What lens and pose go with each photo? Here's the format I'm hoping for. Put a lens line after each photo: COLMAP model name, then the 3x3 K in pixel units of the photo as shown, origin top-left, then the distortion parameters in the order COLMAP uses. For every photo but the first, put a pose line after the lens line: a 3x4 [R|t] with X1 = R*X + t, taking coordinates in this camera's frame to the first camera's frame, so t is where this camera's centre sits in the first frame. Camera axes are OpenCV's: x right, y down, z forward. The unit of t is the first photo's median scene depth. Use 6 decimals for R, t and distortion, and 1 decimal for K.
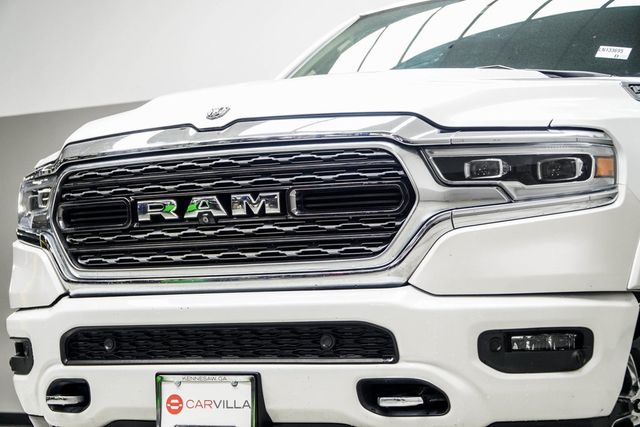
lens RADIAL K [[1830.1, 0, 320.0], [0, 1830.1, 213.5], [0, 0, 1]] dist [-0.427889, 0.672269]
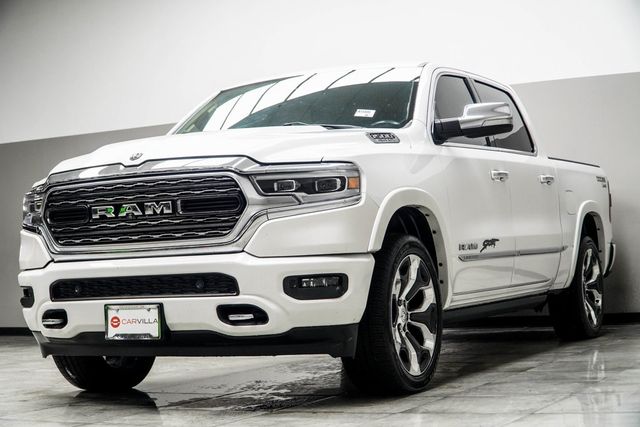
lens RADIAL K [[1233.5, 0, 320.0], [0, 1233.5, 213.5], [0, 0, 1]] dist [-0.229658, 0.003614]
pose [[0.996794, -0.021846, 0.076965, 0.029453], [0.020711, 0.999665, 0.015507, -0.014921], [-0.077278, -0.013863, 0.996913, -0.201914]]
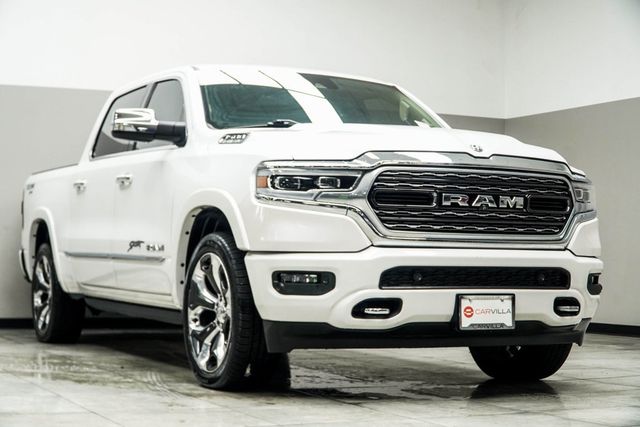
lens RADIAL K [[1233.5, 0, 320.0], [0, 1233.5, 213.5], [0, 0, 1]] dist [-0.229658, 0.003614]
pose [[0.551871, 0.062185, 0.831608, -1.161726], [-0.076780, 0.996769, -0.023582, 0.049741], [-0.830388, -0.050837, 0.554862, 0.470896]]
